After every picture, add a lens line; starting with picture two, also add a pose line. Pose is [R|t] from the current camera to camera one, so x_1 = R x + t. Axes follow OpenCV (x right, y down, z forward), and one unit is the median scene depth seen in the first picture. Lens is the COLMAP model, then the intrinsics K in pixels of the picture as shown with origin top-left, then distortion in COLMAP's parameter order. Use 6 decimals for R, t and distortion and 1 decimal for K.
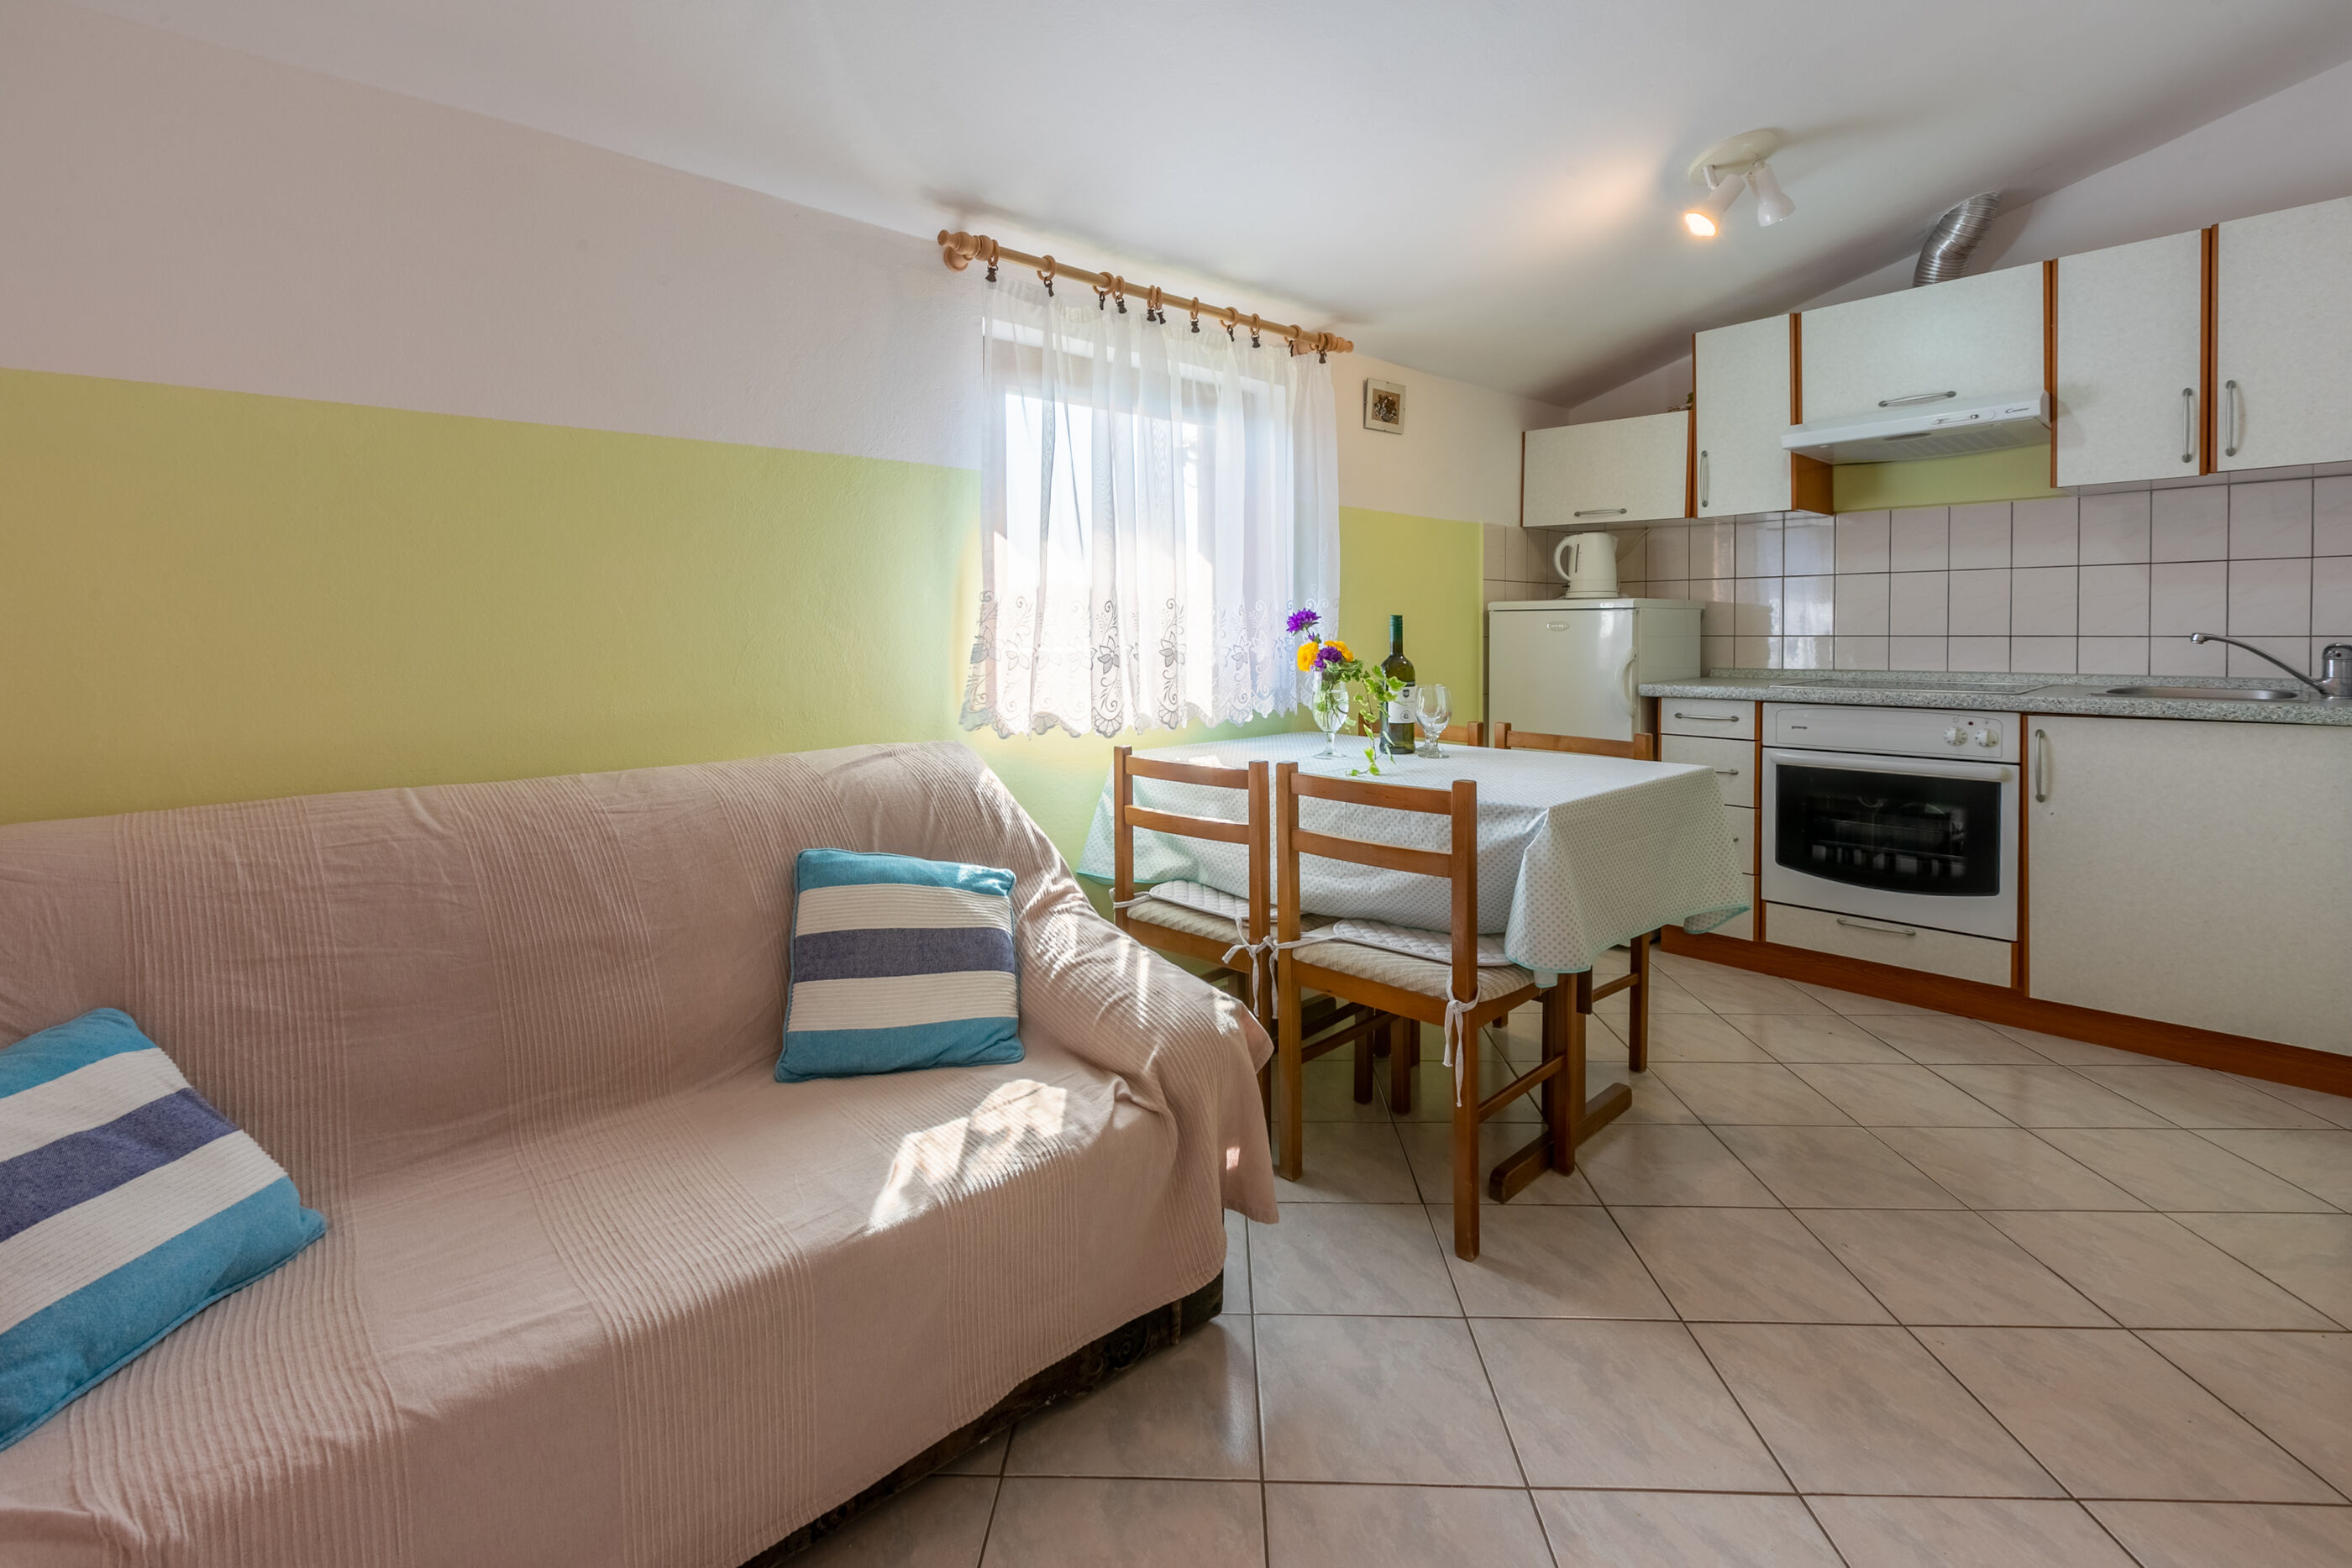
lens RADIAL K [[1094.1, 0, 1172.3], [0, 1094.1, 649.2], [0, 0, 1]] dist [0.024730, -0.010251]
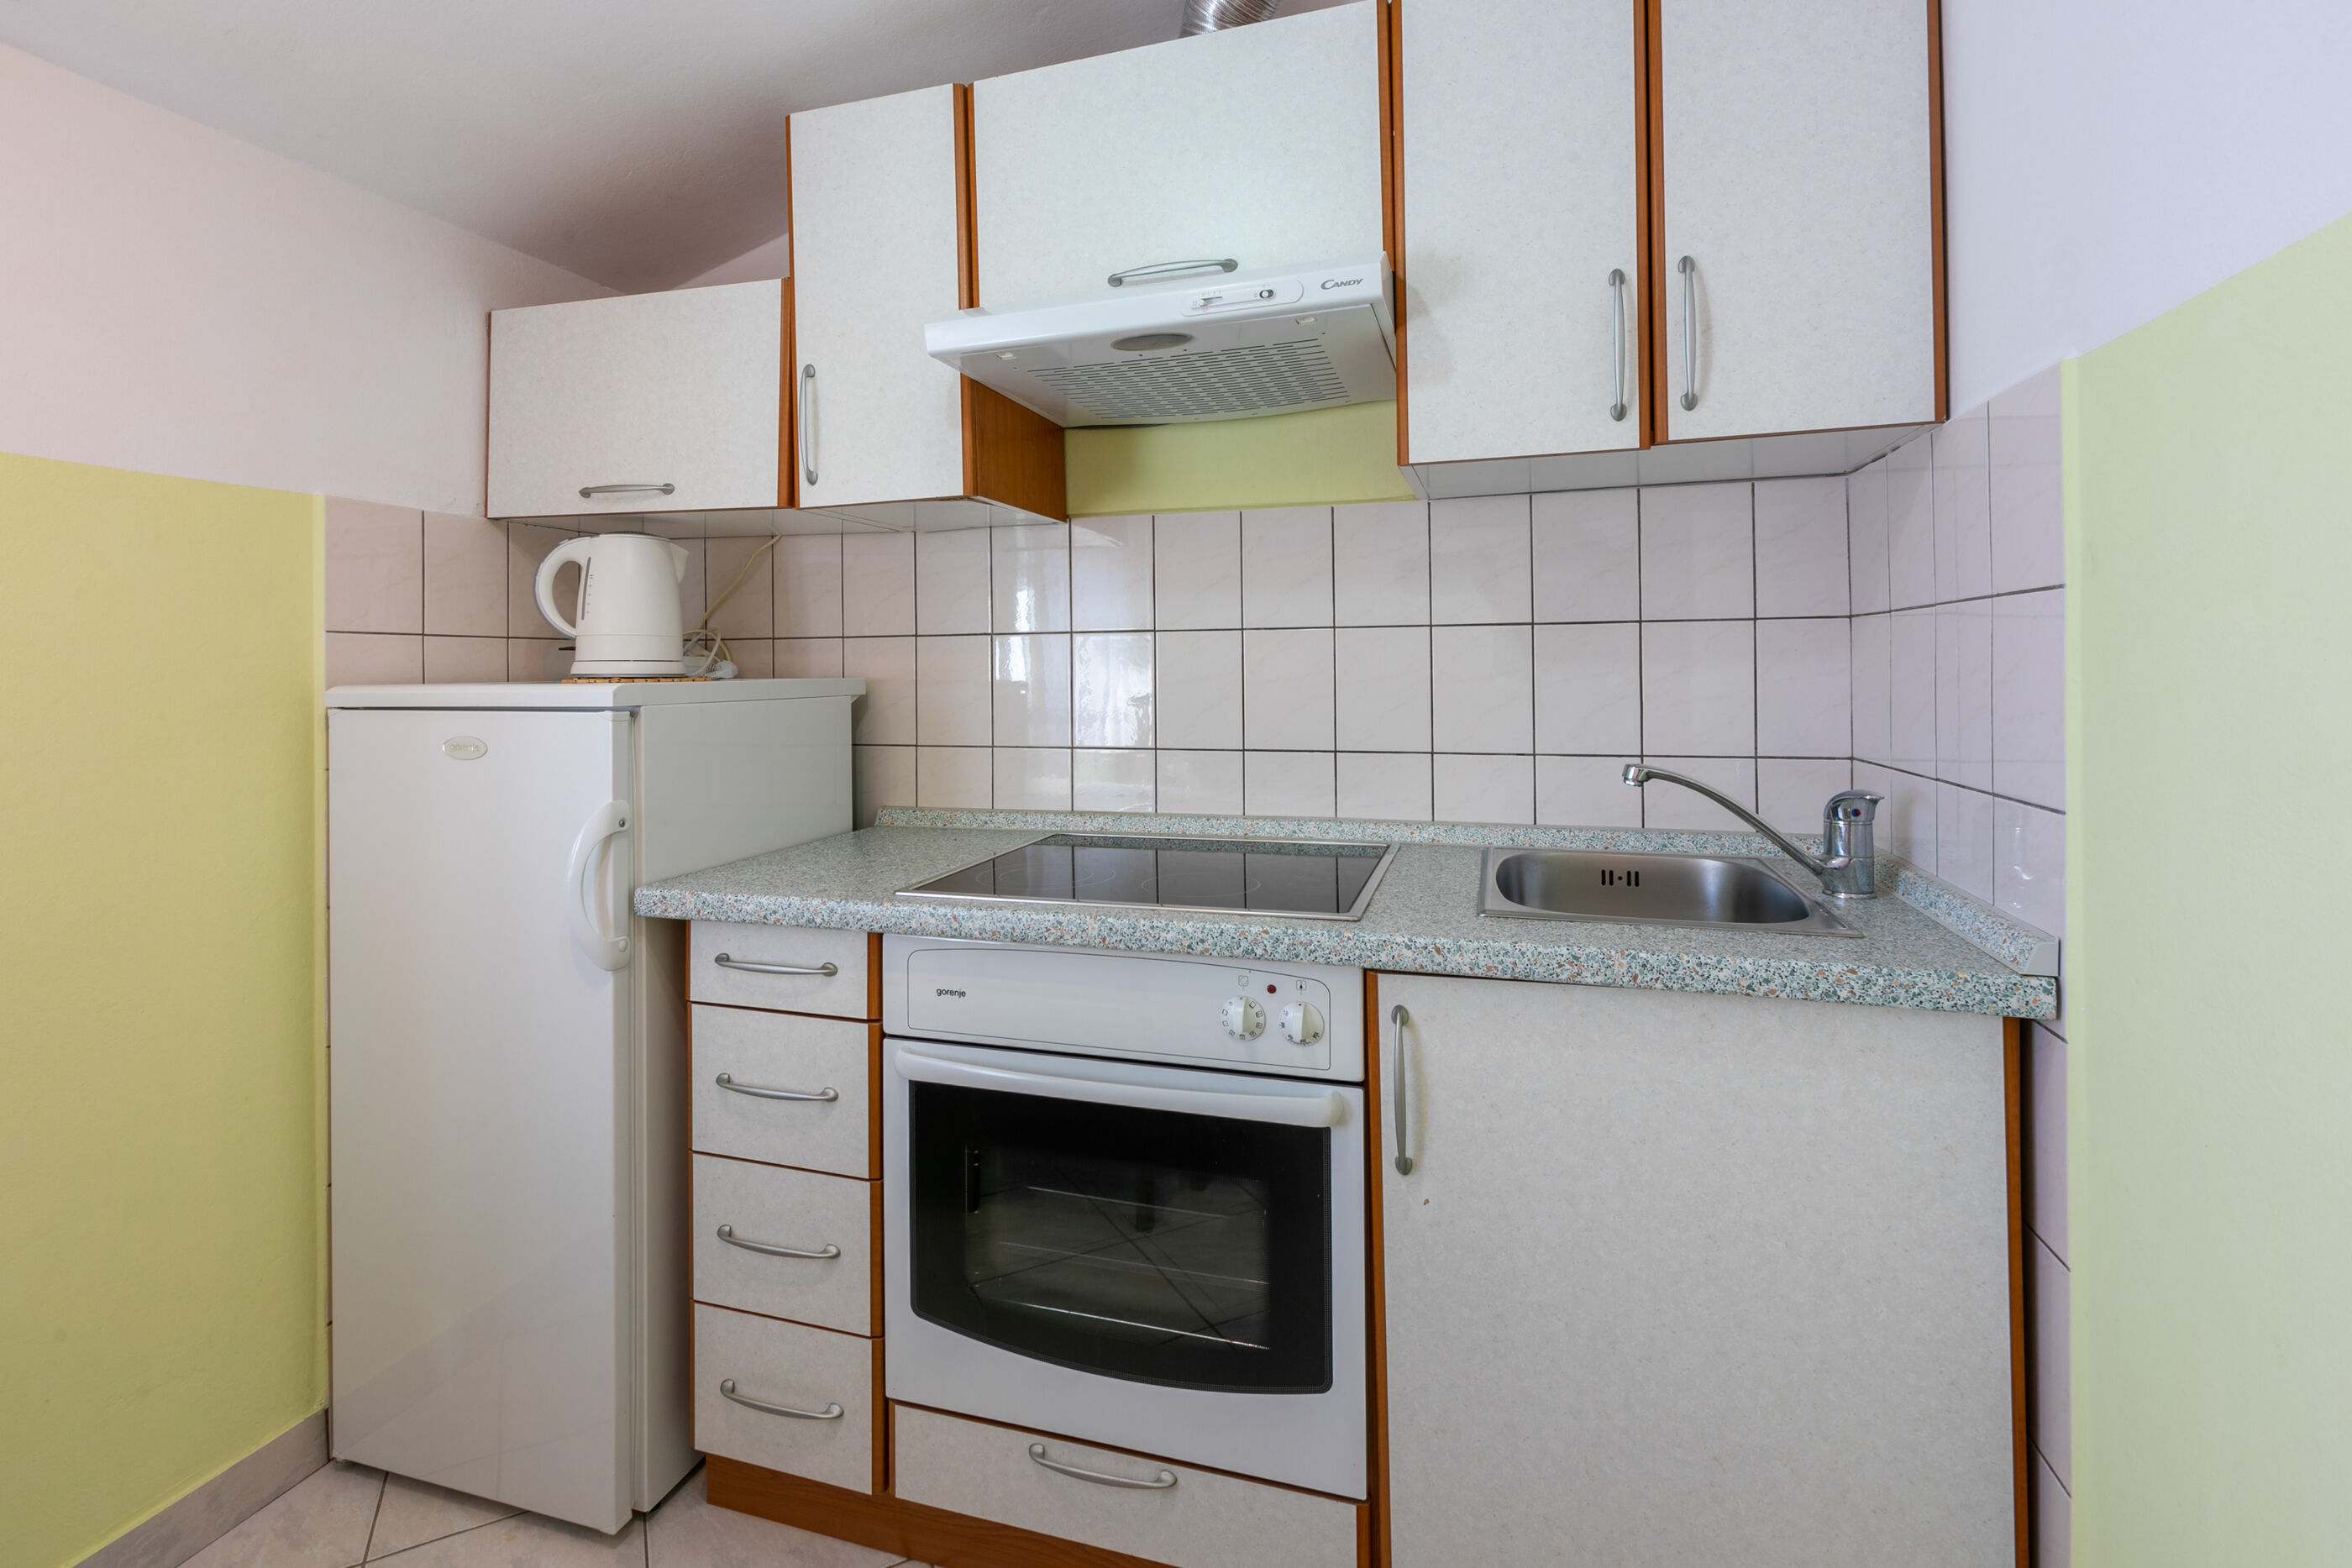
lens RADIAL K [[1073.9, 0, 1170.8], [0, 1073.9, 640.9], [0, 0, 1]] dist [-0.000280, 0.000082]
pose [[0.873390, 0.007459, 0.486965, 0.449839], [0.013941, 0.999090, -0.040308, -0.048305], [-0.486823, 0.041994, 0.872491, 0.603771]]
